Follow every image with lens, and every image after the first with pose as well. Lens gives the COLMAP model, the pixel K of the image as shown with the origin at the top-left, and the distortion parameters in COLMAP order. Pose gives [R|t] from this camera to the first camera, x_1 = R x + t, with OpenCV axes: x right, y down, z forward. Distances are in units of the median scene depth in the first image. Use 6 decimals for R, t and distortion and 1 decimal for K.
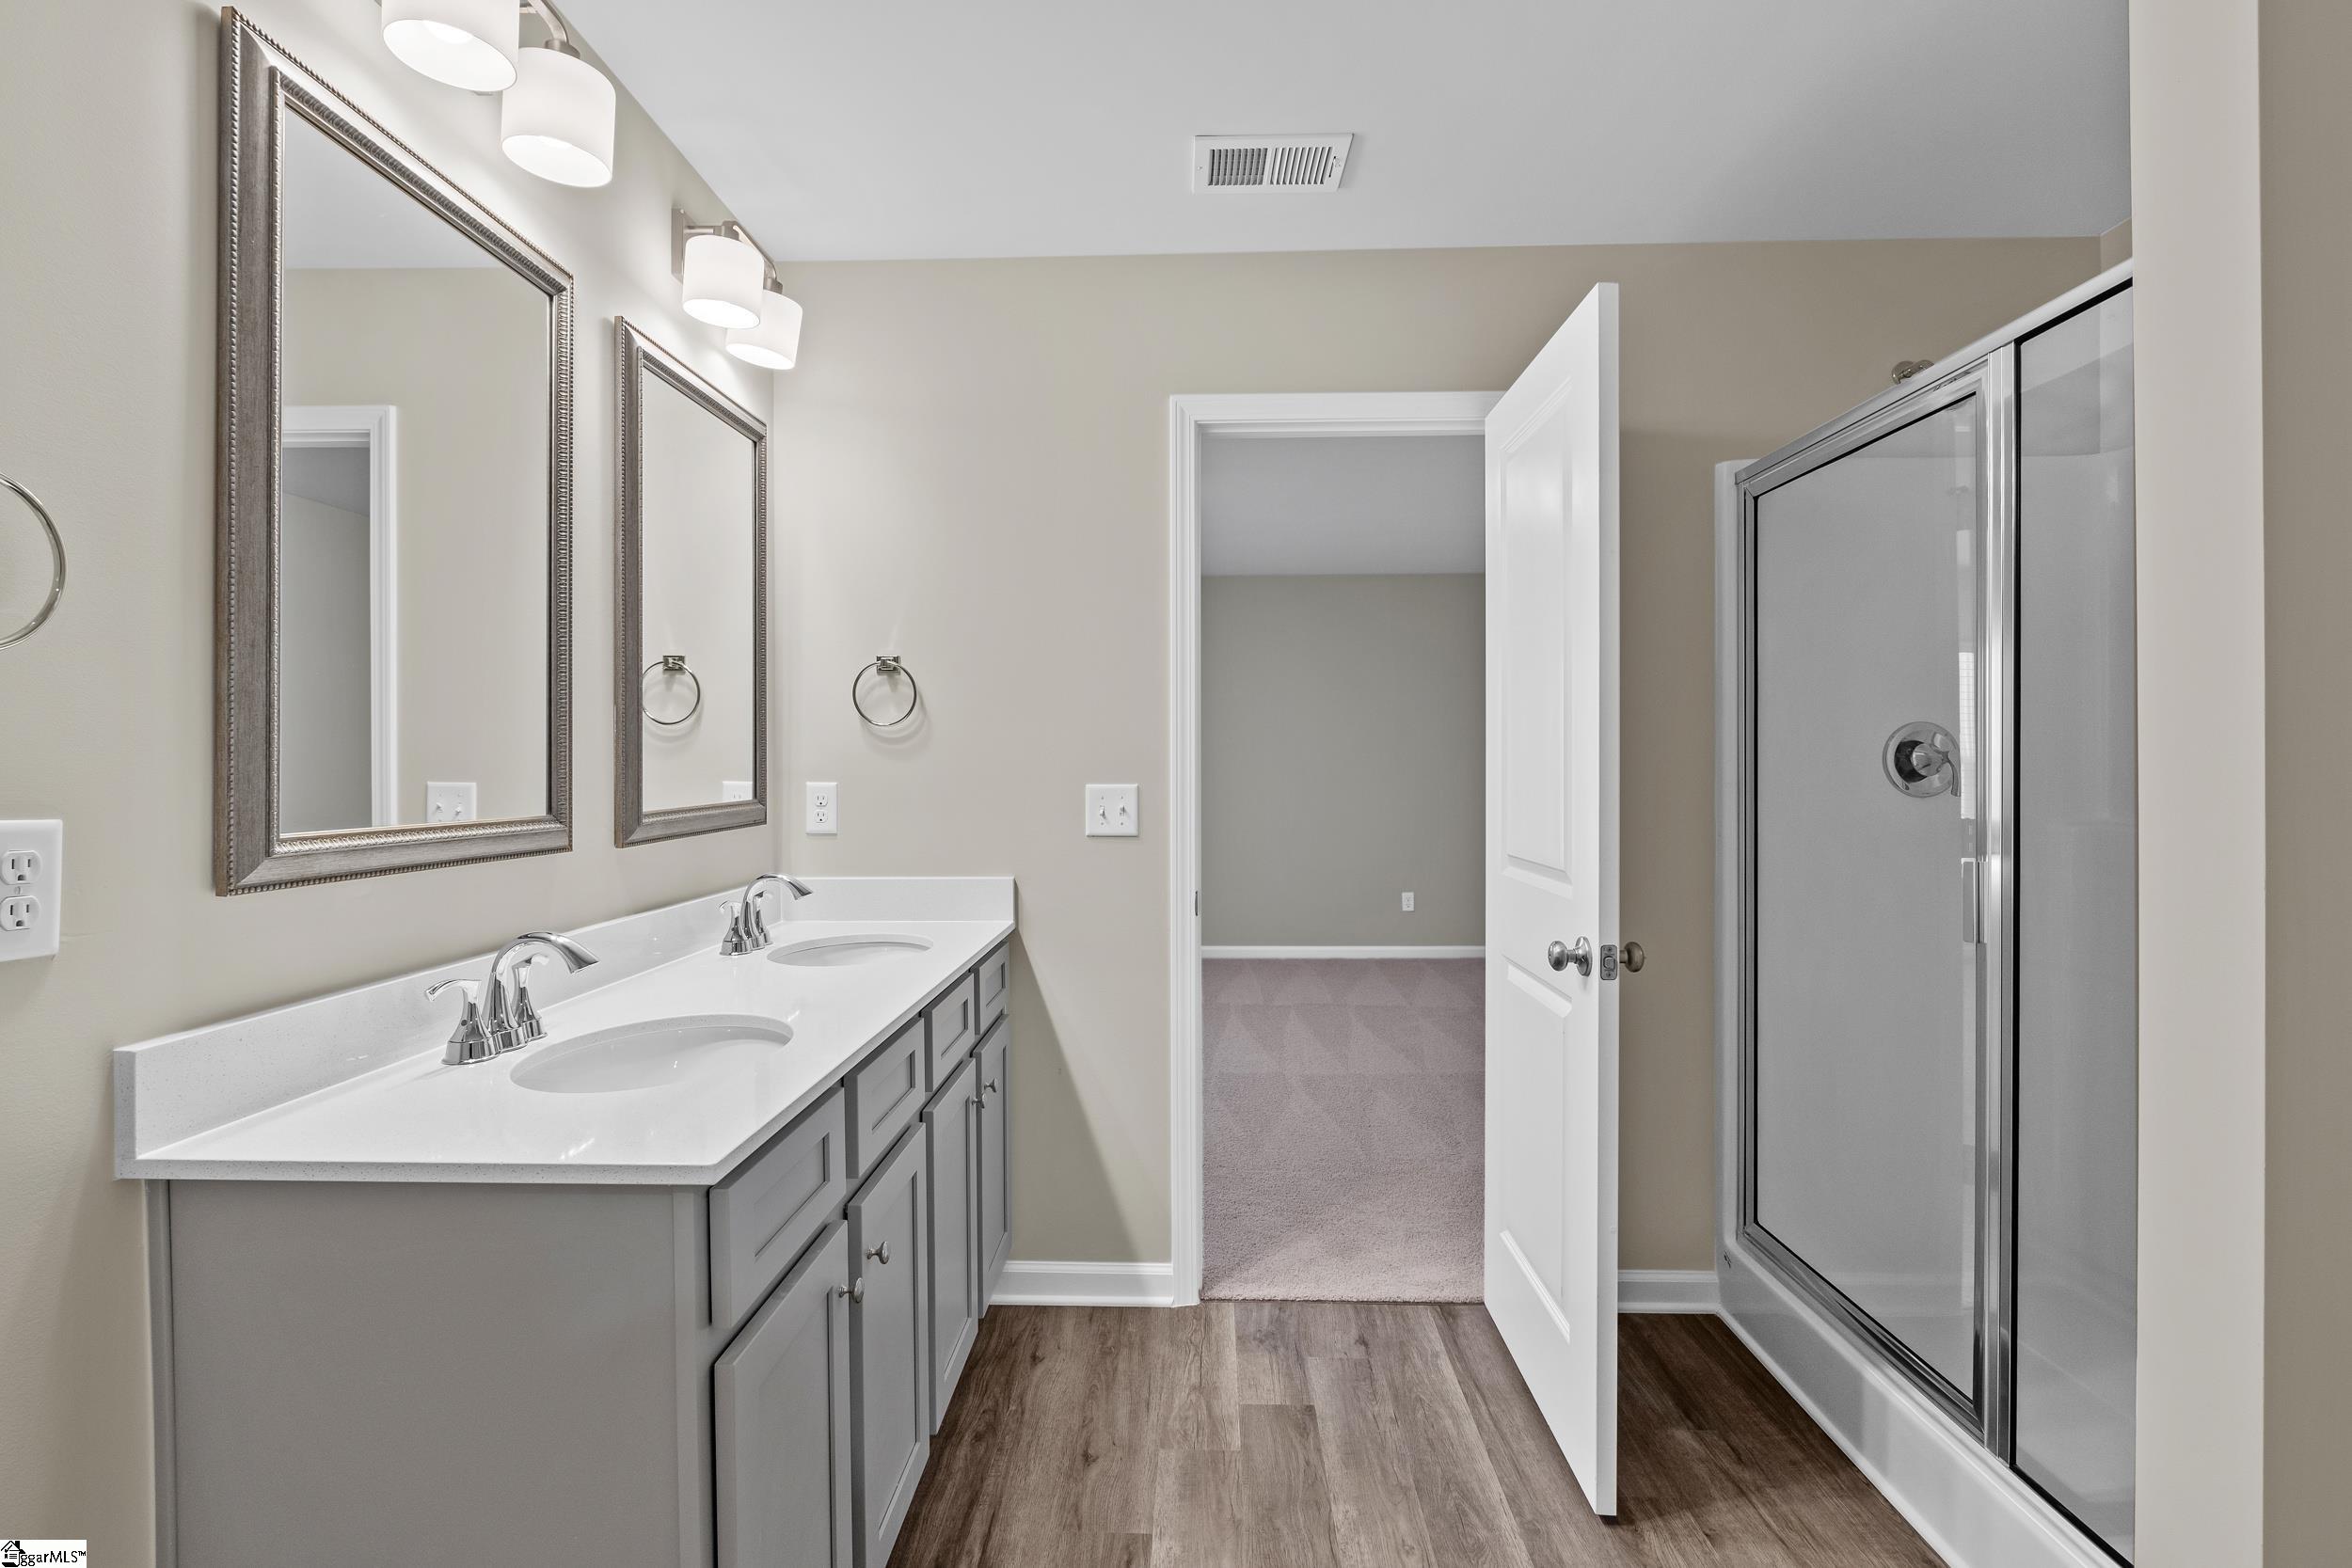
lens RADIAL K [[1032.9, 0, 1176.0], [0, 1032.9, 784.0], [0, 0, 1]] dist [-0.012417, -0.010979]
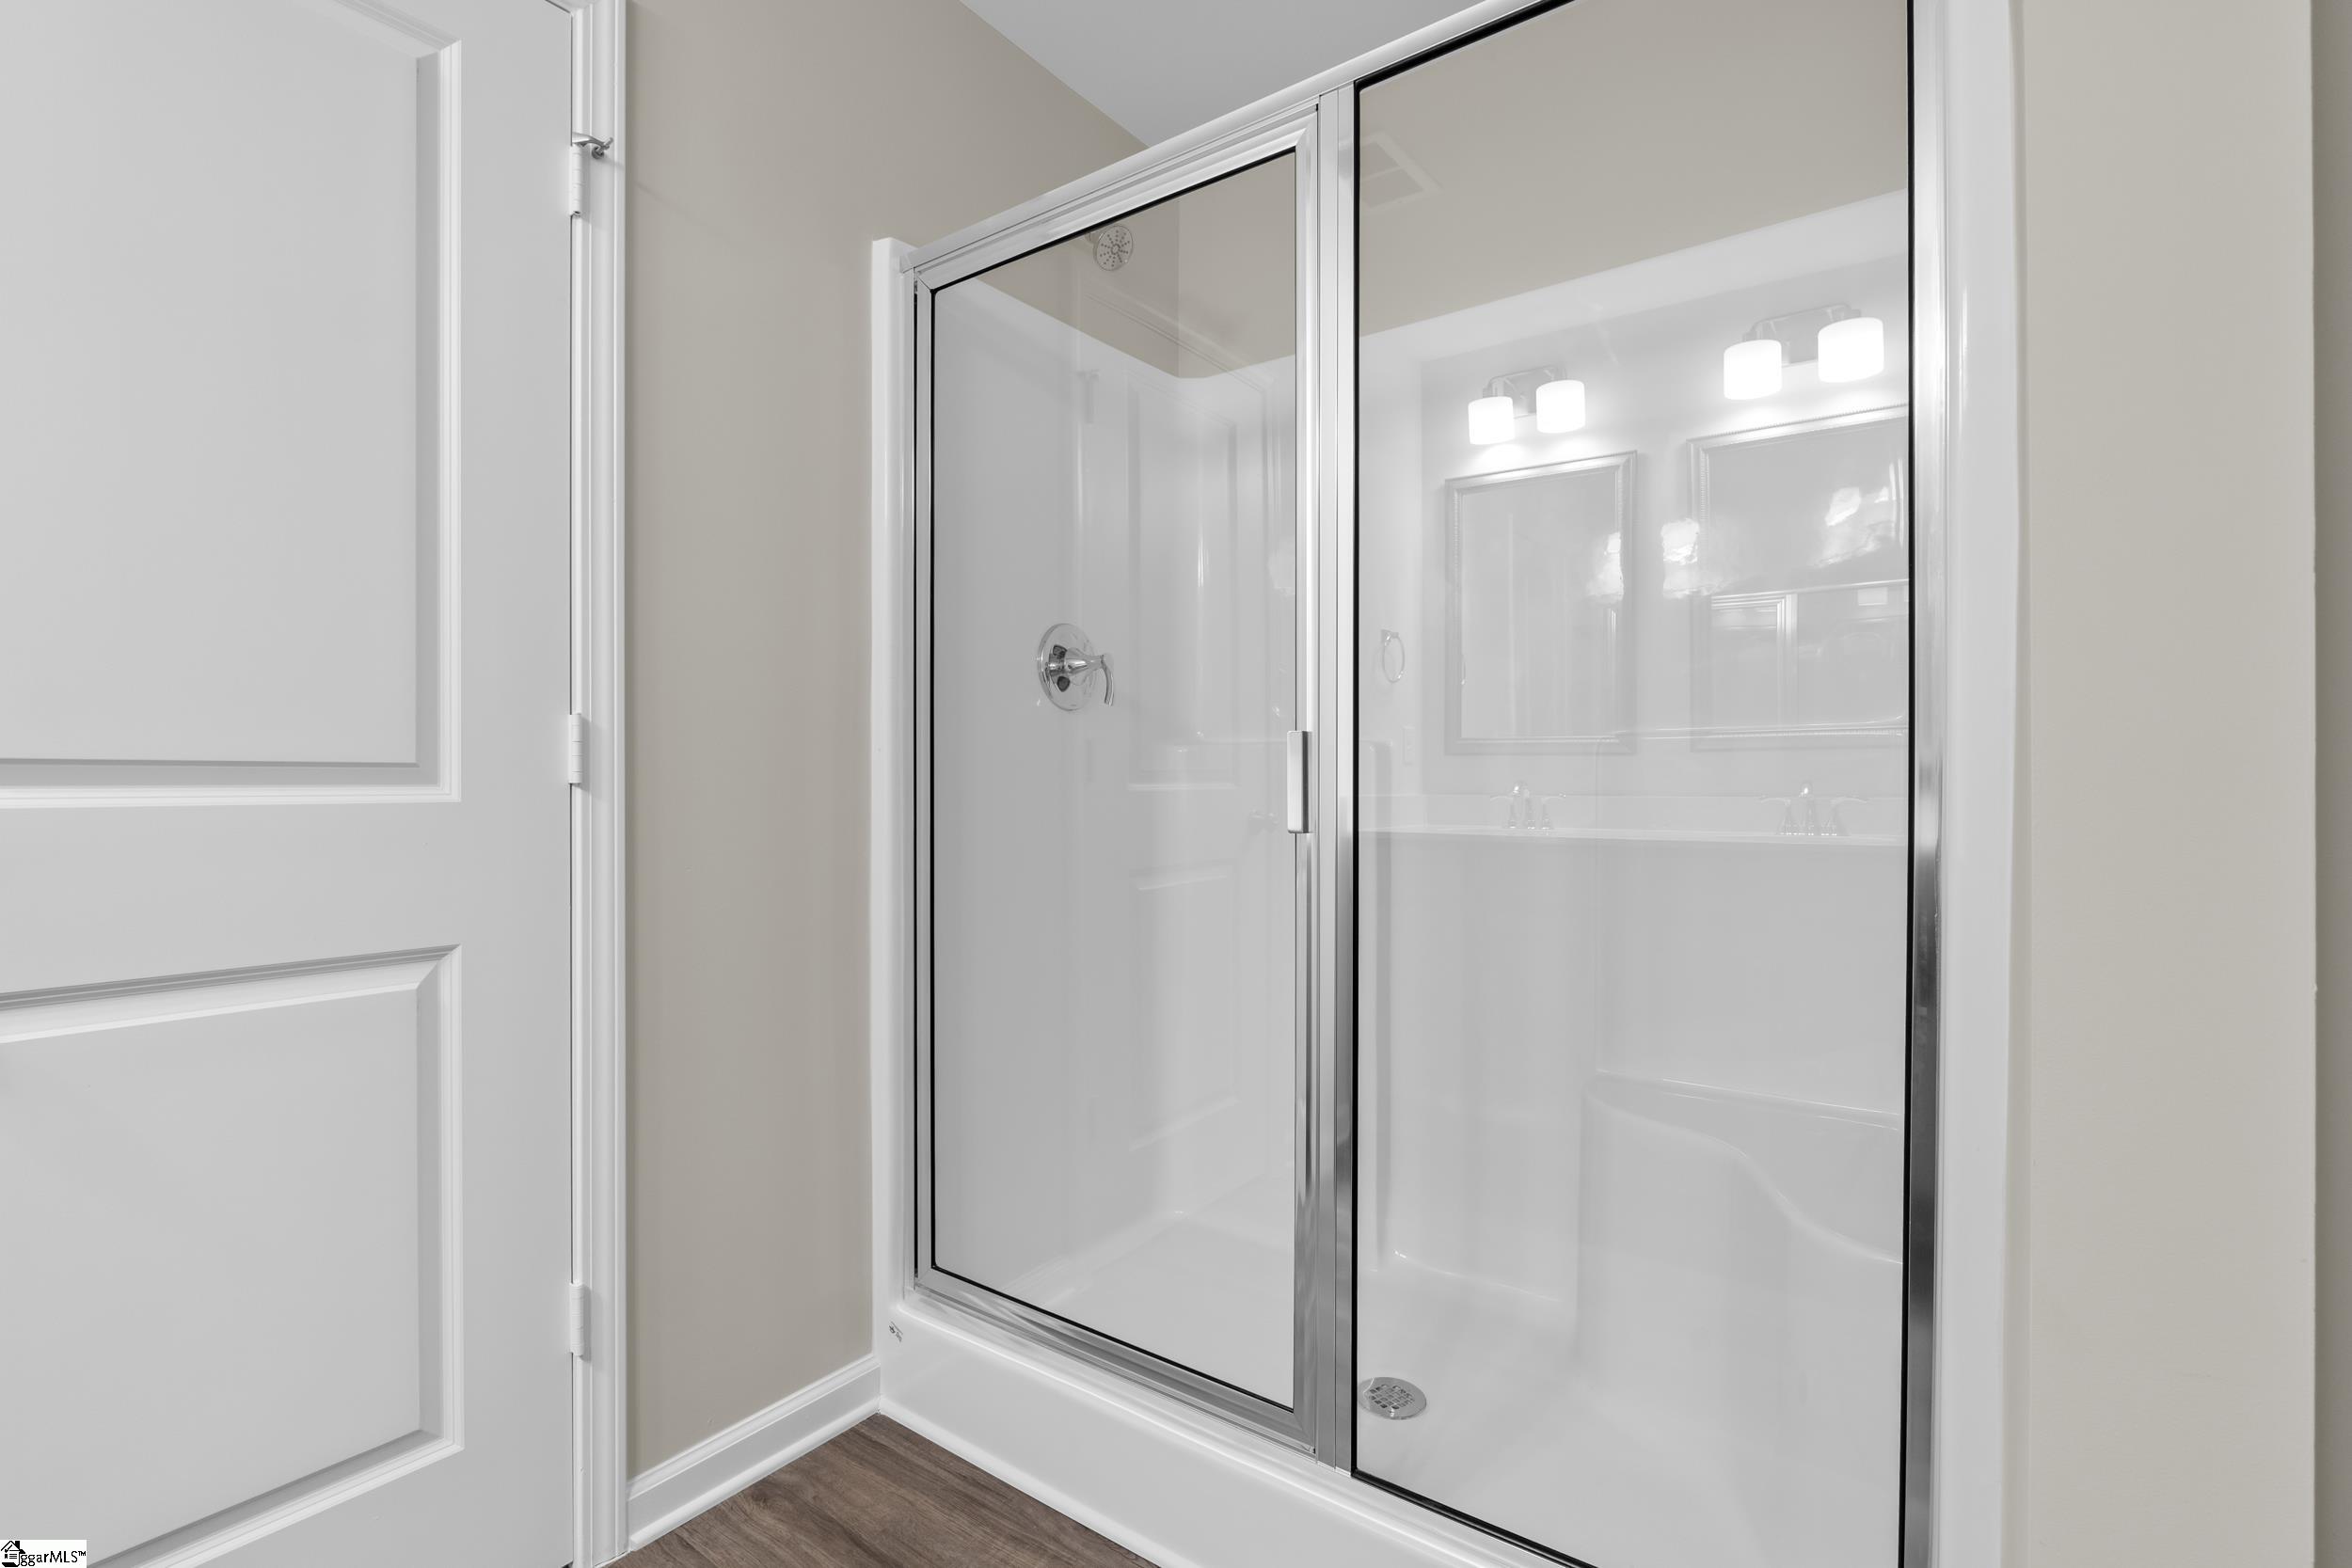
lens RADIAL K [[1032.9, 0, 1176.0], [0, 1032.9, 784.0], [0, 0, 1]] dist [-0.012417, -0.010979]
pose [[0.555661, 0.002921, 0.831404, 0.043974], [0.008991, 0.999914, -0.009521, 0.090629], [-0.831360, 0.012765, 0.555588, 0.455938]]
